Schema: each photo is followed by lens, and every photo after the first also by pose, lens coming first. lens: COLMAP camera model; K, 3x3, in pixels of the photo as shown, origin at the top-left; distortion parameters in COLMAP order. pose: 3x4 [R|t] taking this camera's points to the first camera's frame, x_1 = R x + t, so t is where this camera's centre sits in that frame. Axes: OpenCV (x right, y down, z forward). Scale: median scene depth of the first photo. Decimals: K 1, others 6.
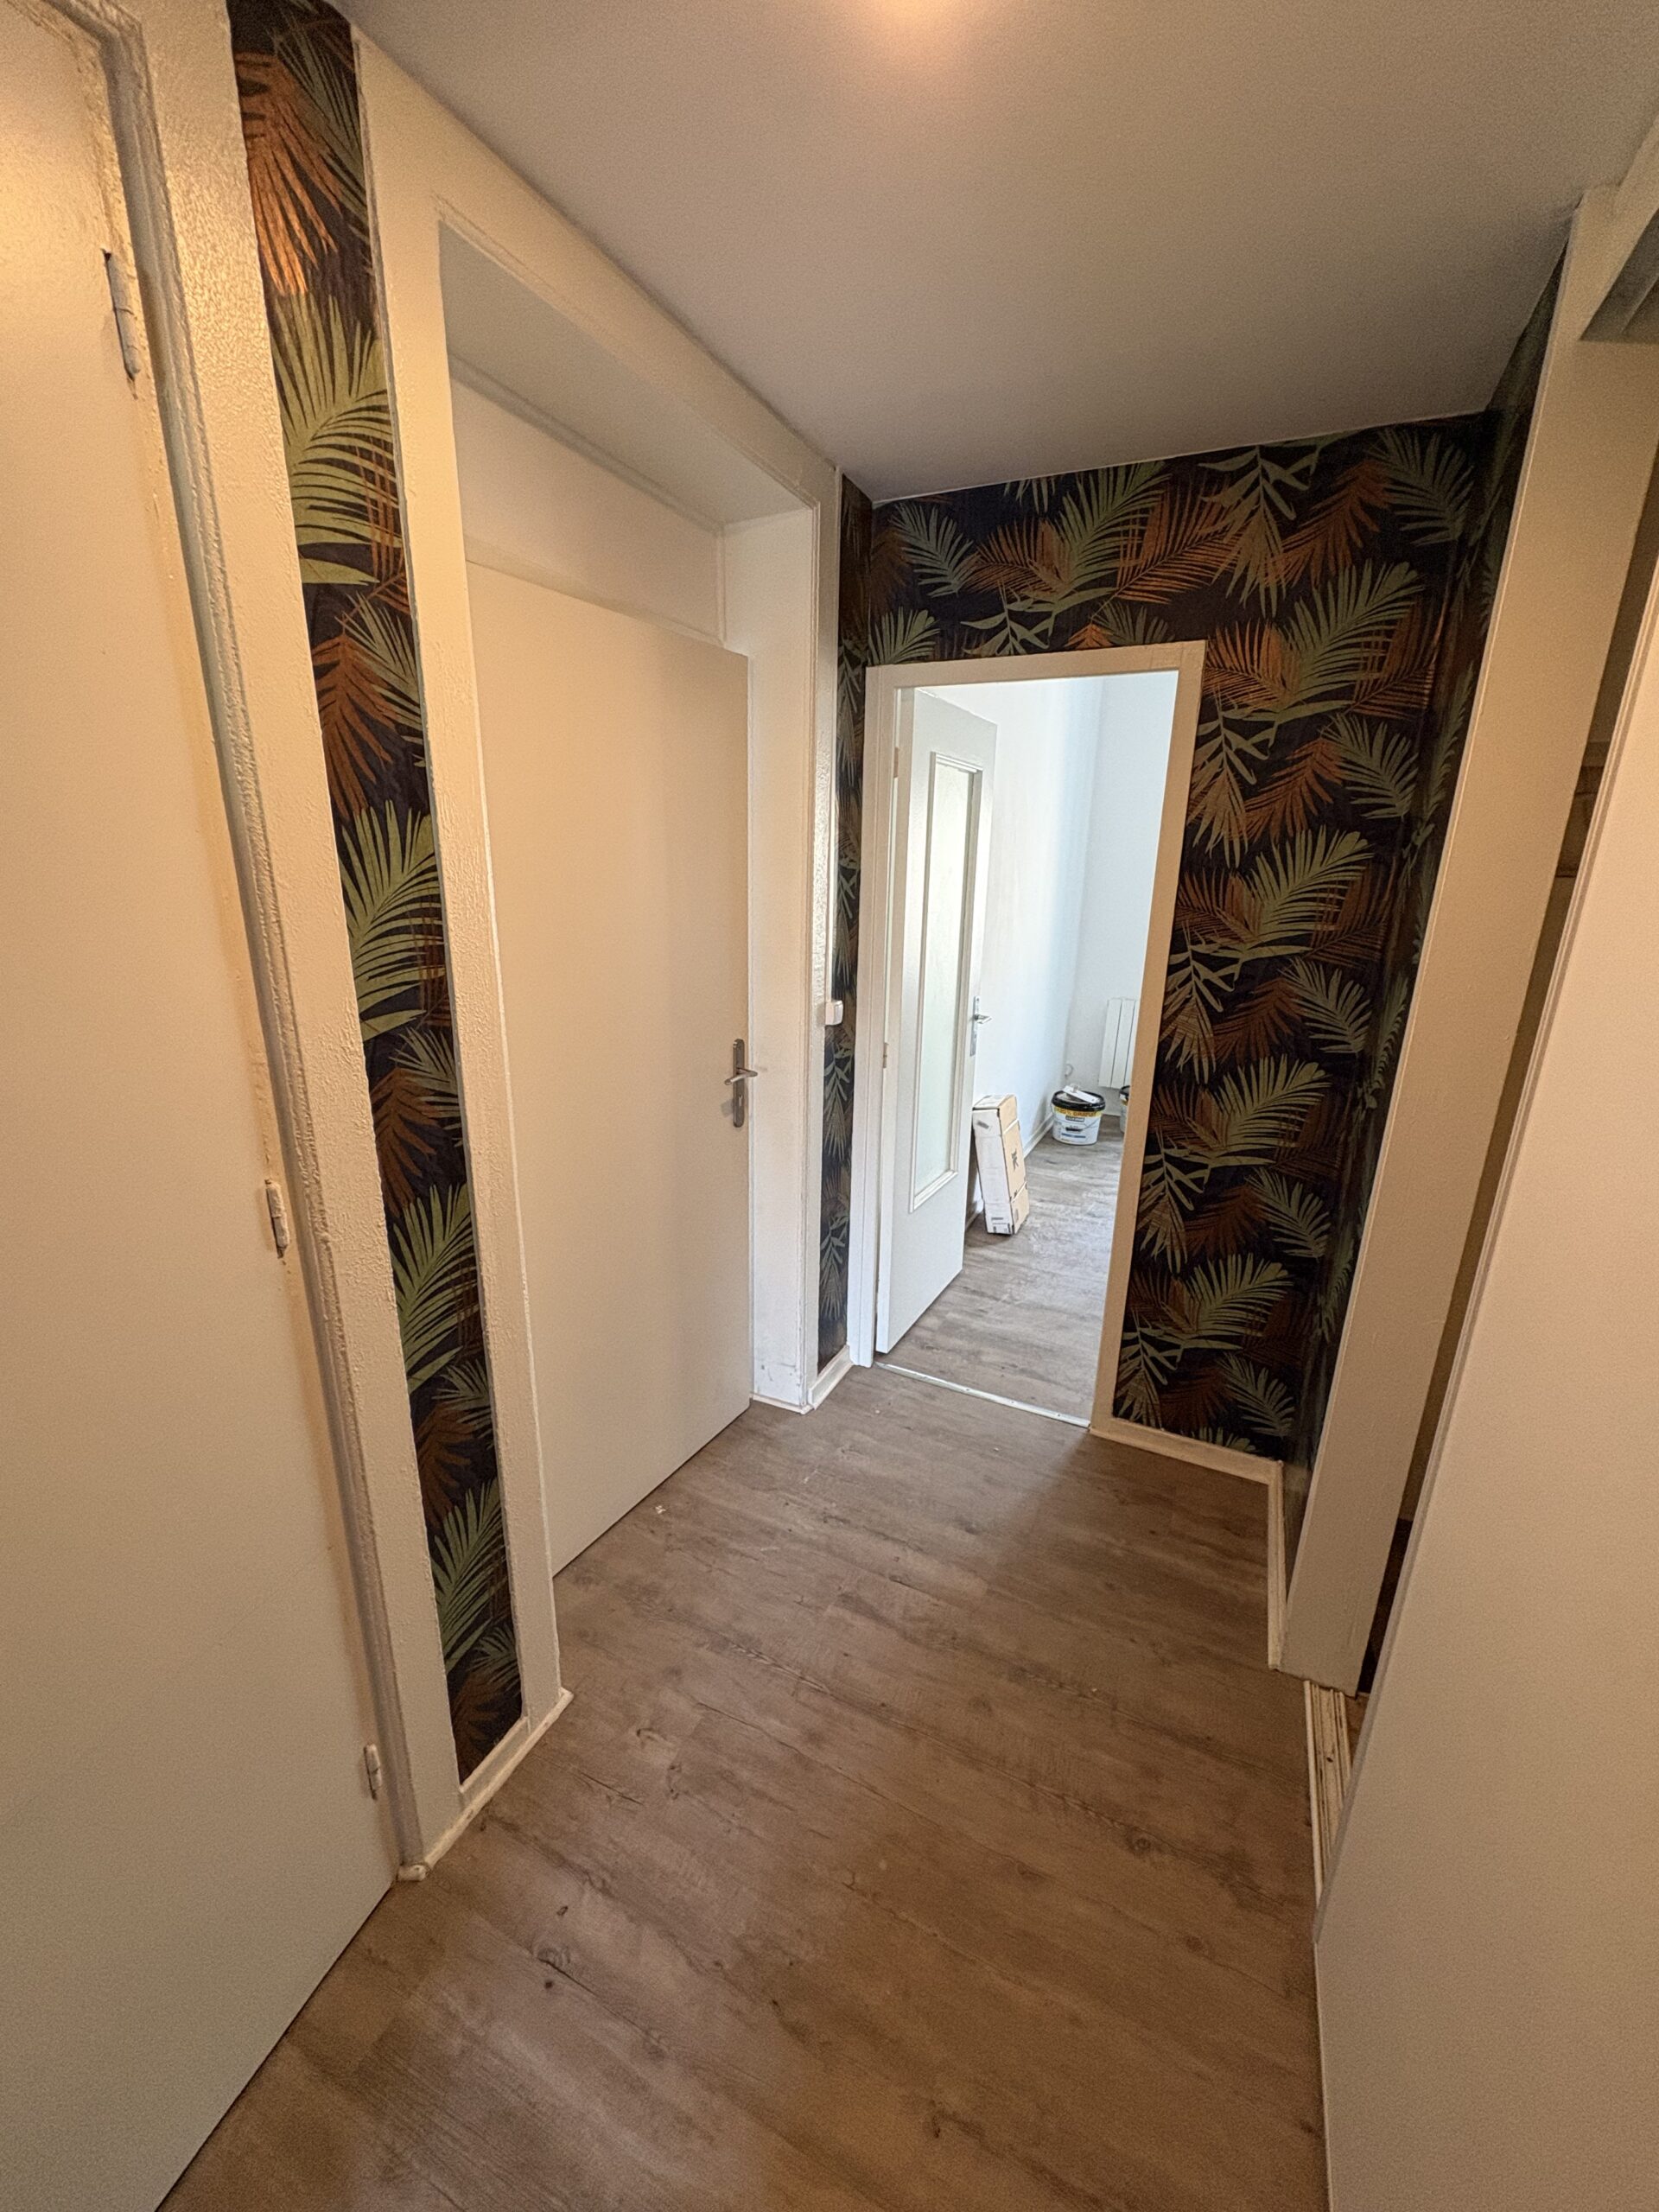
lens RADIAL K [[881.0, 0, 830.7], [0, 881.0, 1107.8], [0, 0, 1]] dist [0.001529, 0.000068]
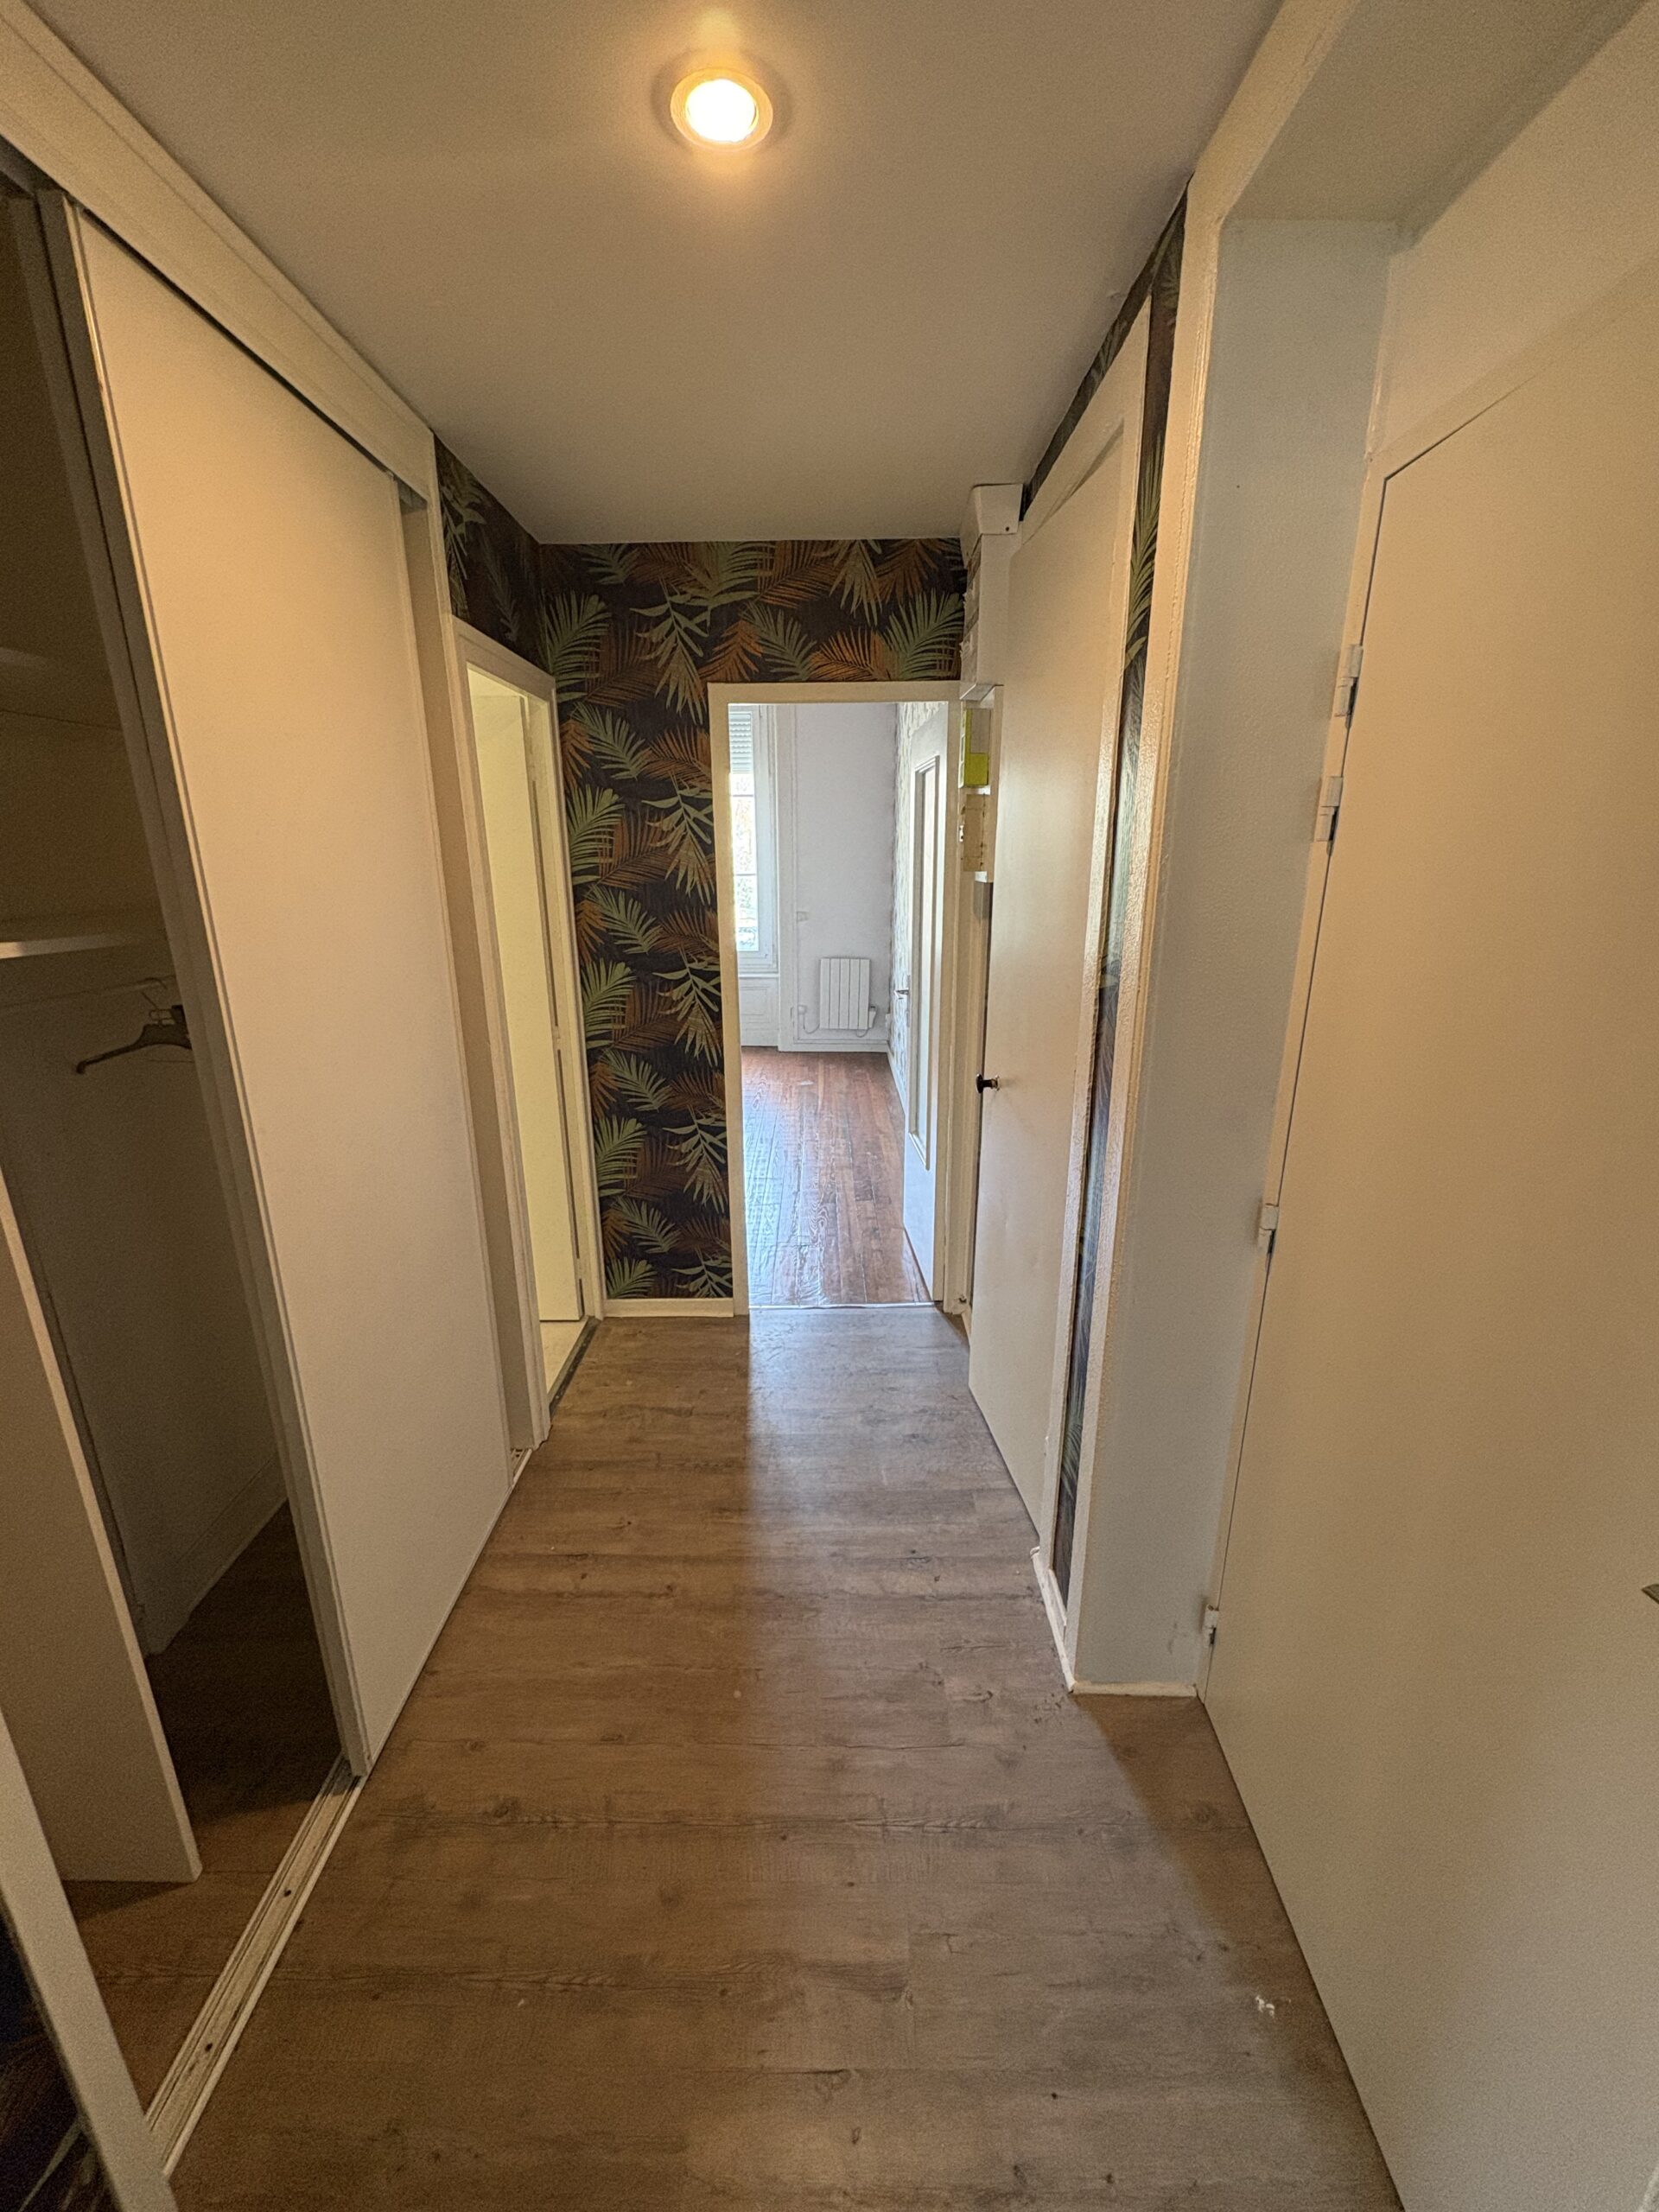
lens RADIAL K [[881.0, 0, 830.7], [0, 881.0, 1107.8], [0, 0, 1]] dist [0.001529, 0.000068]
pose [[-0.904527, 0.104423, -0.413434, 0.311044], [-0.133462, 0.851512, 0.507065, -0.385018], [0.404993, 0.513832, -0.756279, 1.355320]]
